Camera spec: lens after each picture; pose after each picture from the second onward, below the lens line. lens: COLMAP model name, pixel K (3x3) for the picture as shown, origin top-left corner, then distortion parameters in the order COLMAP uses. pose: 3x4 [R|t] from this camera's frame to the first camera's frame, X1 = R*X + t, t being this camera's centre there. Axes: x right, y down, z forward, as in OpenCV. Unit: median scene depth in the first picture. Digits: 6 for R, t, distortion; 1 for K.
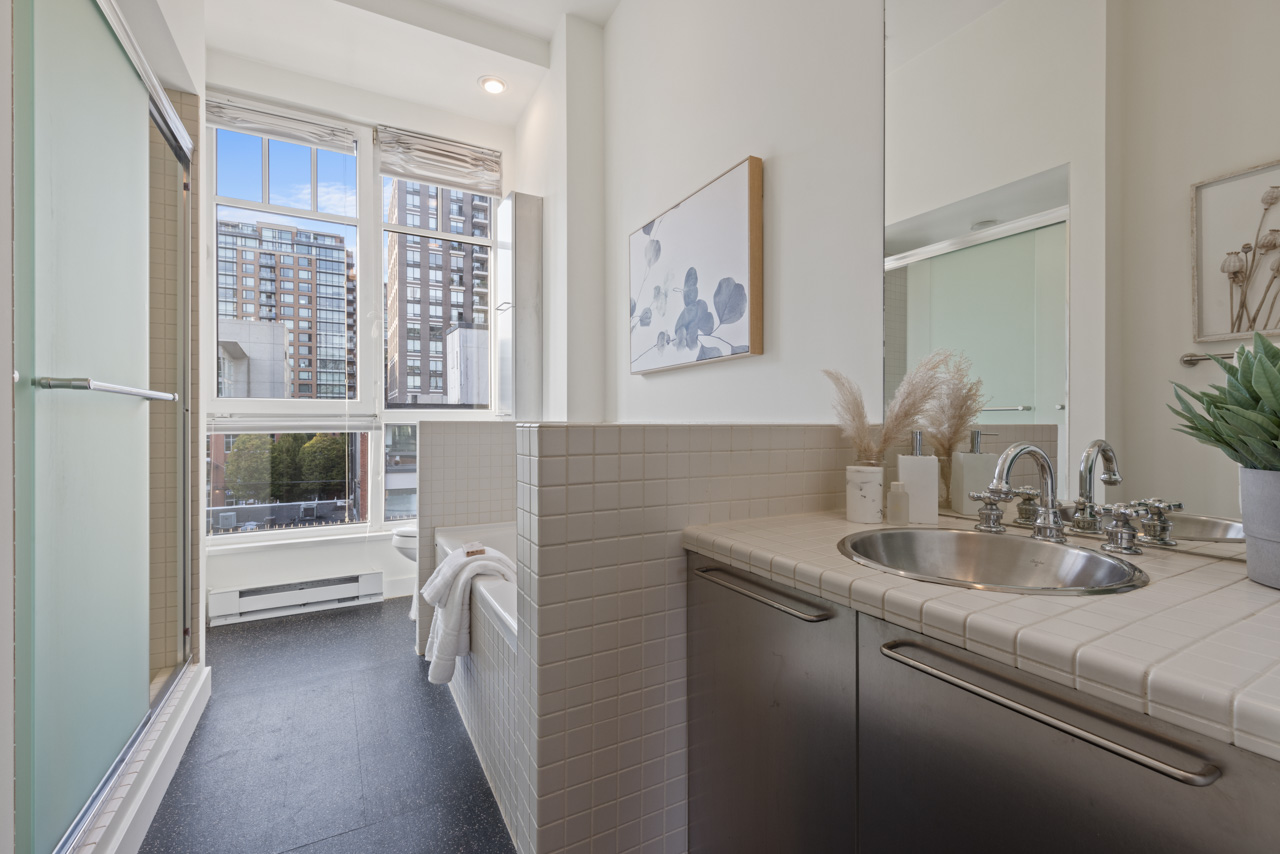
lens RADIAL K [[561.6, 0, 641.2], [0, 561.6, 425.6], [0, 0, 1]] dist [0.003104, 0.001021]
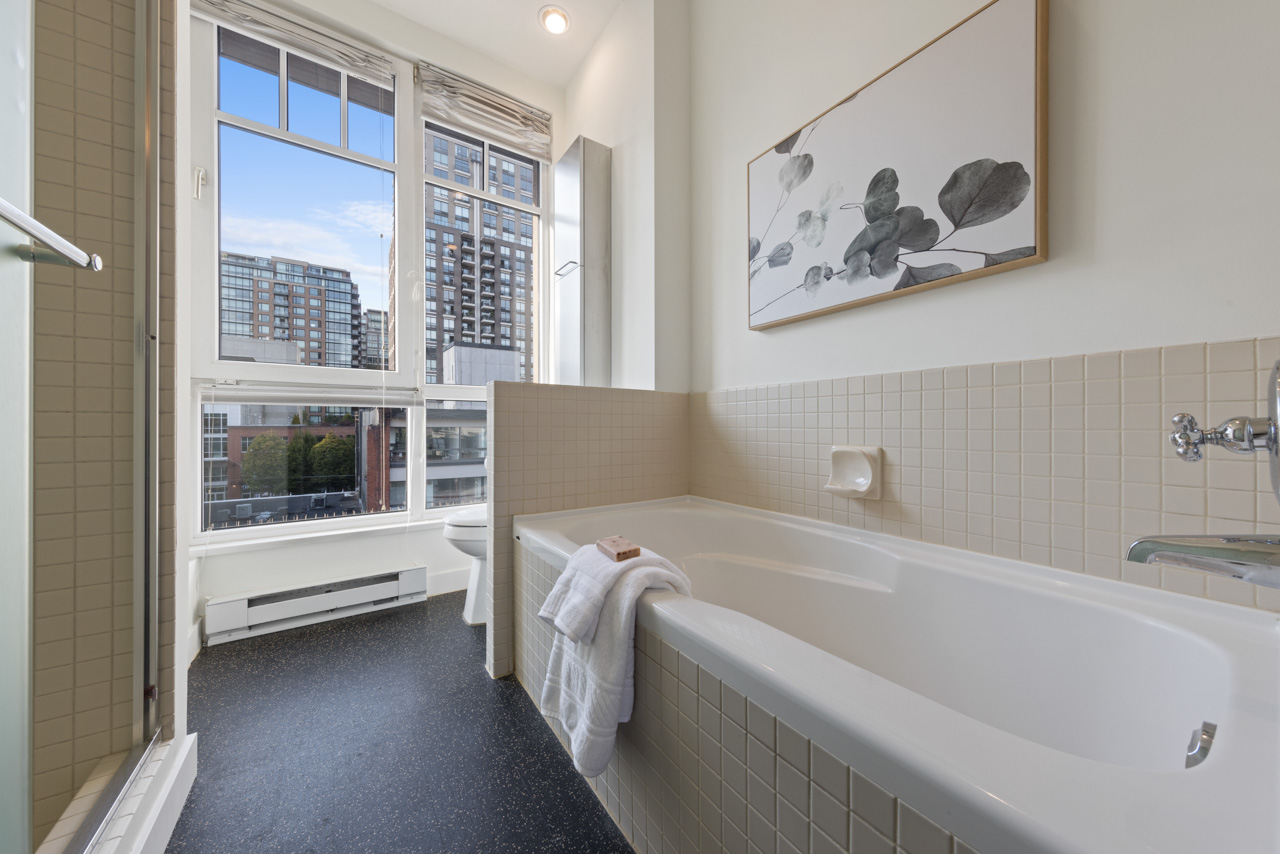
lens RADIAL K [[440.7, 0, 639.7], [0, 440.7, 428.1], [0, 0, 1]] dist [0.005843, -0.000406]
pose [[0.995485, -0.000575, 0.094922, -0.193609], [0.000962, 0.999991, -0.004033, 0.047204], [-0.094918, 0.004106, 0.995477, 0.282019]]
